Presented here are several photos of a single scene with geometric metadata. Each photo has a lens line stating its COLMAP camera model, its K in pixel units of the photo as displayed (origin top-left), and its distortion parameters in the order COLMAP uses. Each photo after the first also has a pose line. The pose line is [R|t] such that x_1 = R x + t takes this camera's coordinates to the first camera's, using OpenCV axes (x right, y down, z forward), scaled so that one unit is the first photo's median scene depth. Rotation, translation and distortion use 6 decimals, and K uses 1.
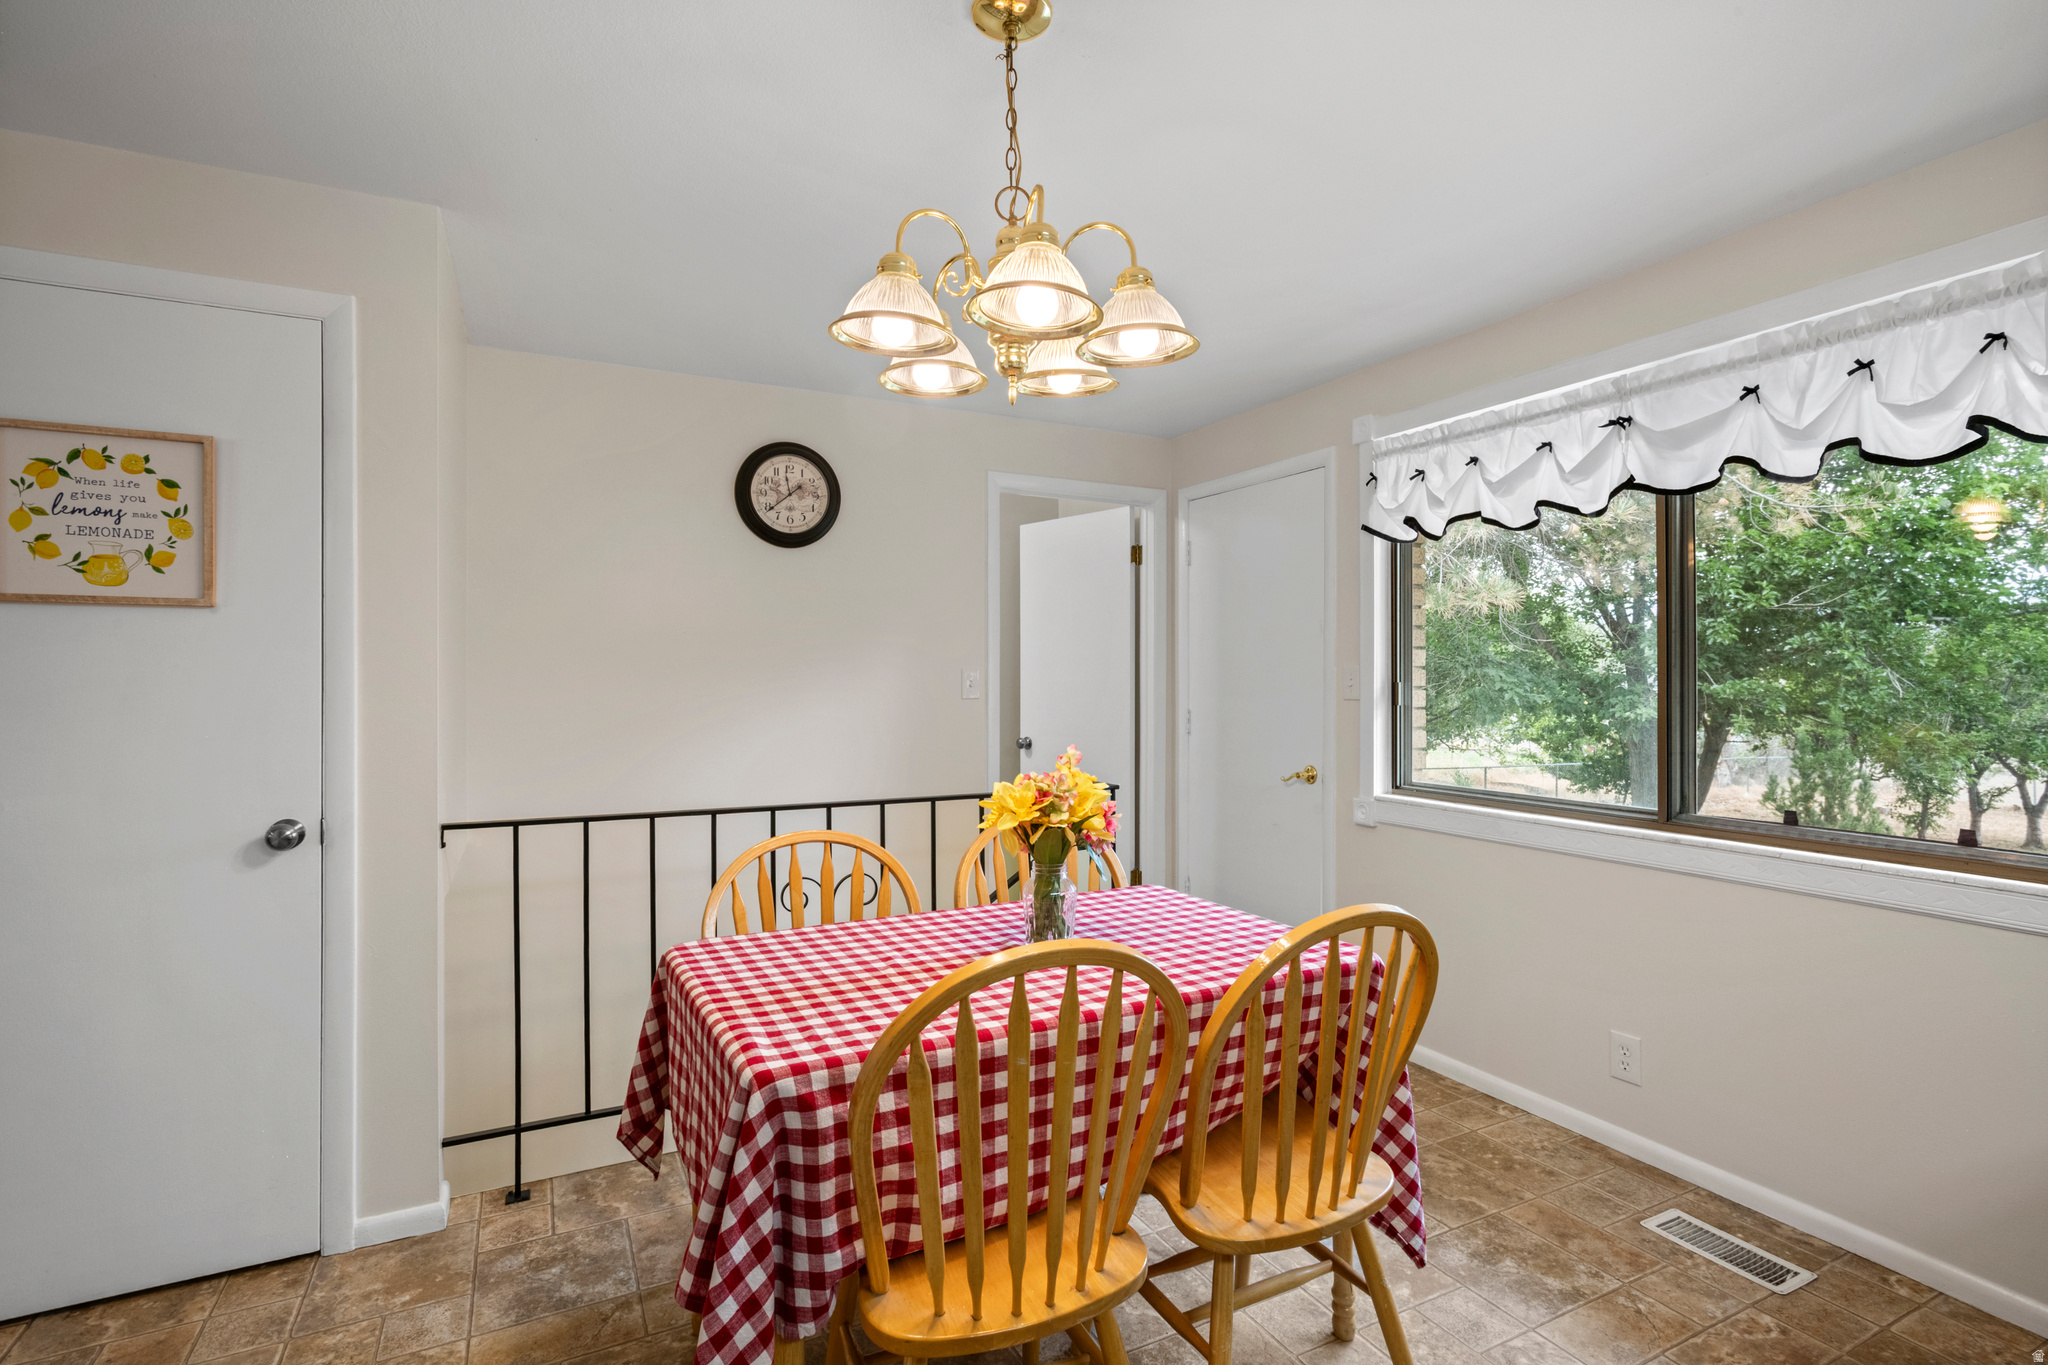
lens RADIAL K [[977.9, 0, 1025.5], [0, 977.9, 669.0], [0, 0, 1]] dist [0.002994, 0.001251]
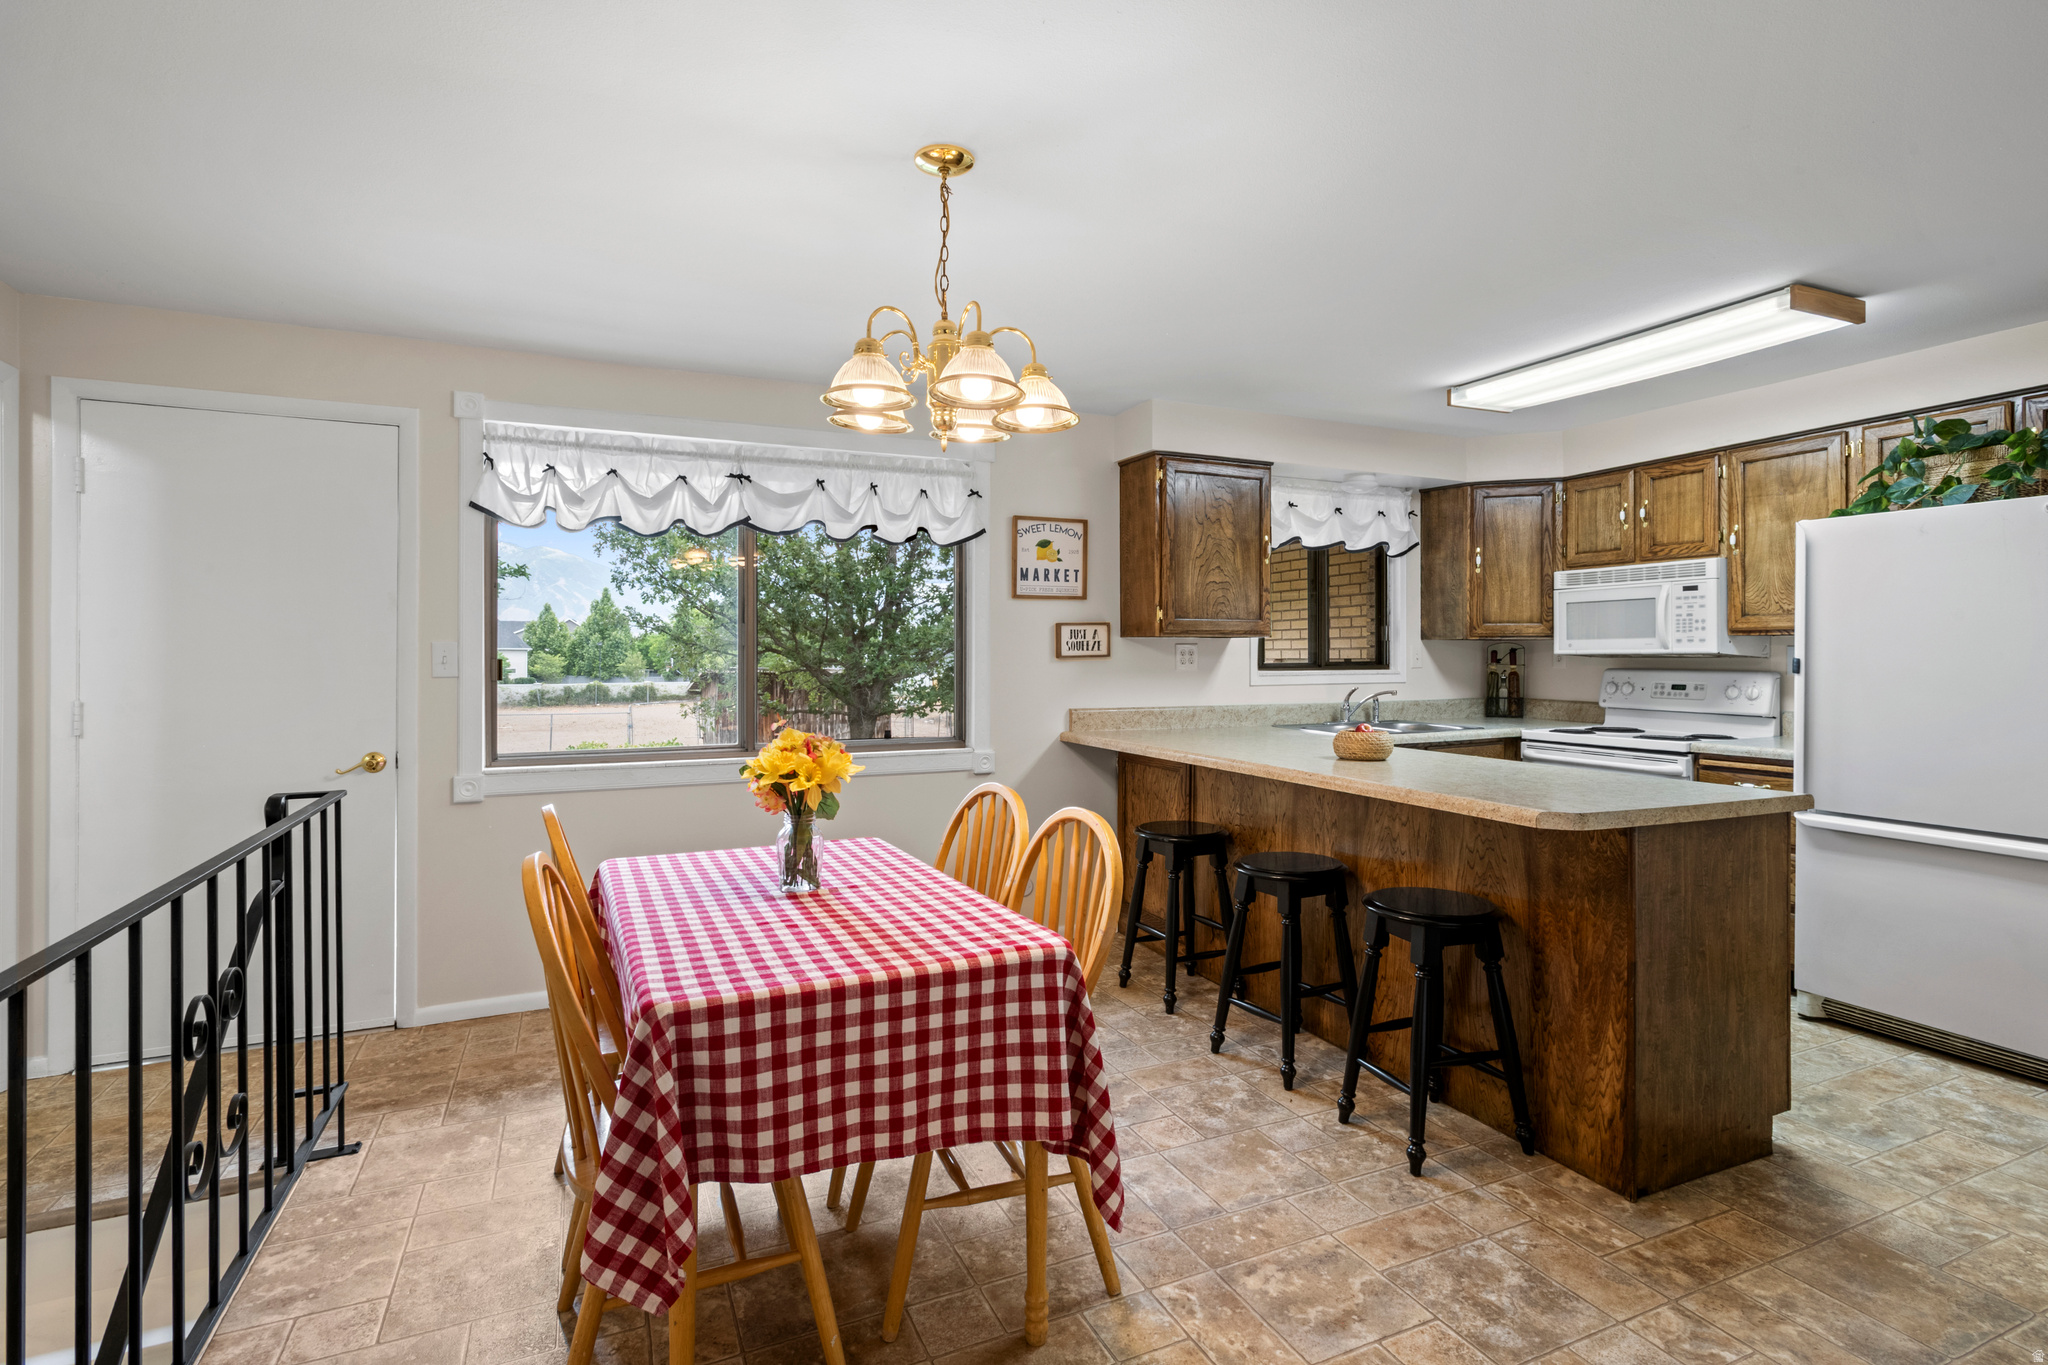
lens RADIAL K [[1006.3, 0, 997.6], [0, 1006.3, 657.7], [0, 0, 1]] dist [0.000046, 0.000296]
pose [[0.056958, -0.005020, 0.998364, -0.825675], [-0.006404, 0.999965, 0.005394, 0.004174], [-0.998356, -0.006701, 0.056924, 0.510909]]
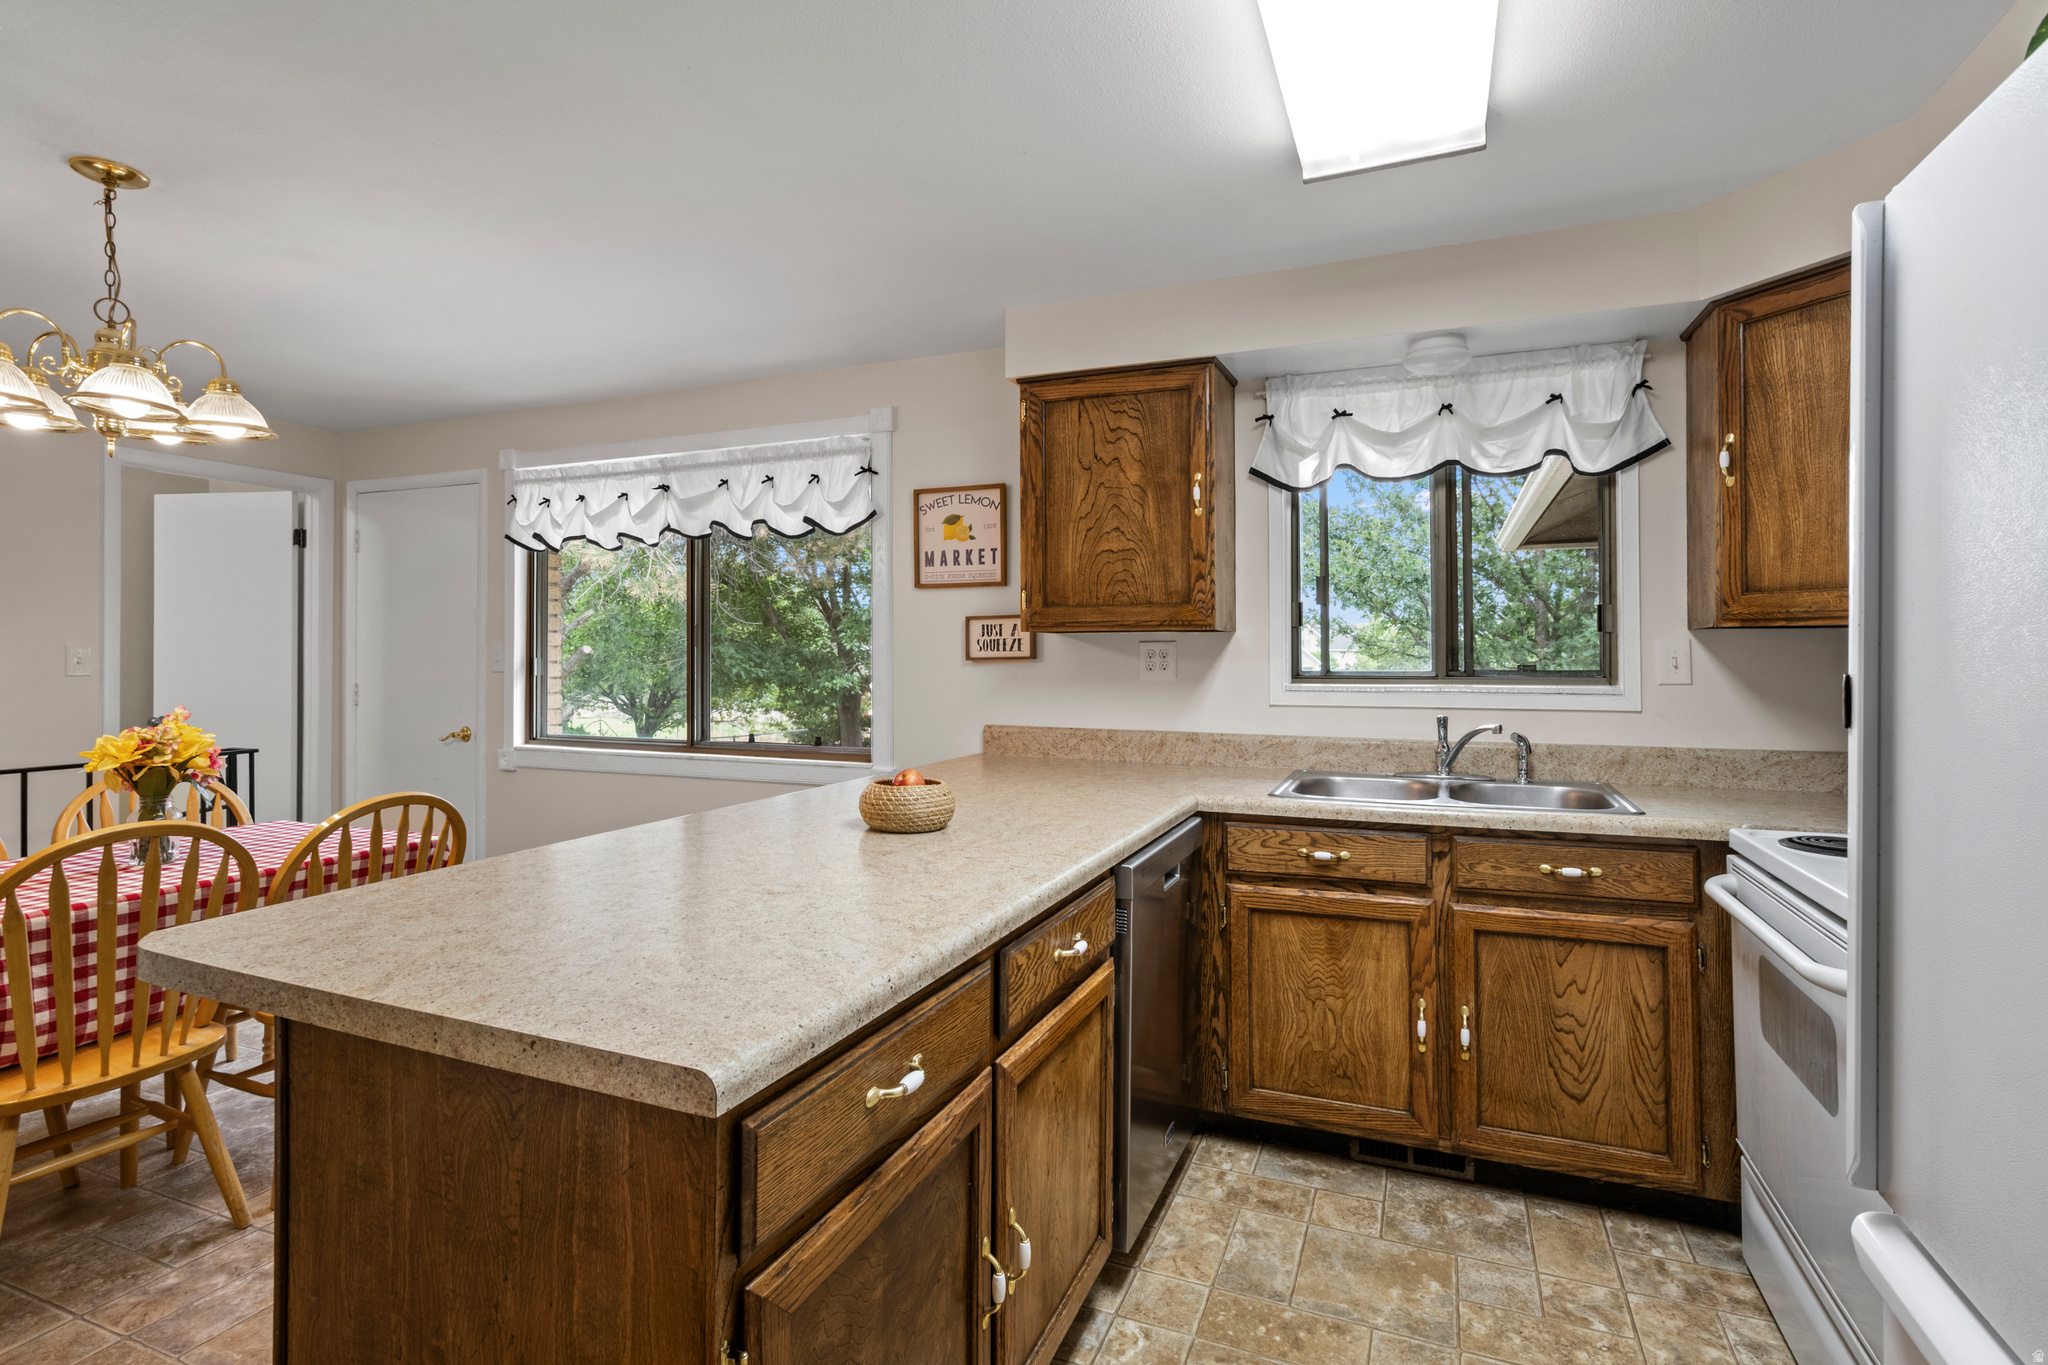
lens RADIAL K [[977.2, 0, 1015.4], [0, 977.2, 648.0], [0, 0, 1]] dist [0.004338, 0.001131]
pose [[0.766004, 0.004103, 0.642823, 0.043169], [-0.005138, 0.999987, -0.000261, -0.002975], [-0.642816, -0.003103, 0.766015, -0.510039]]
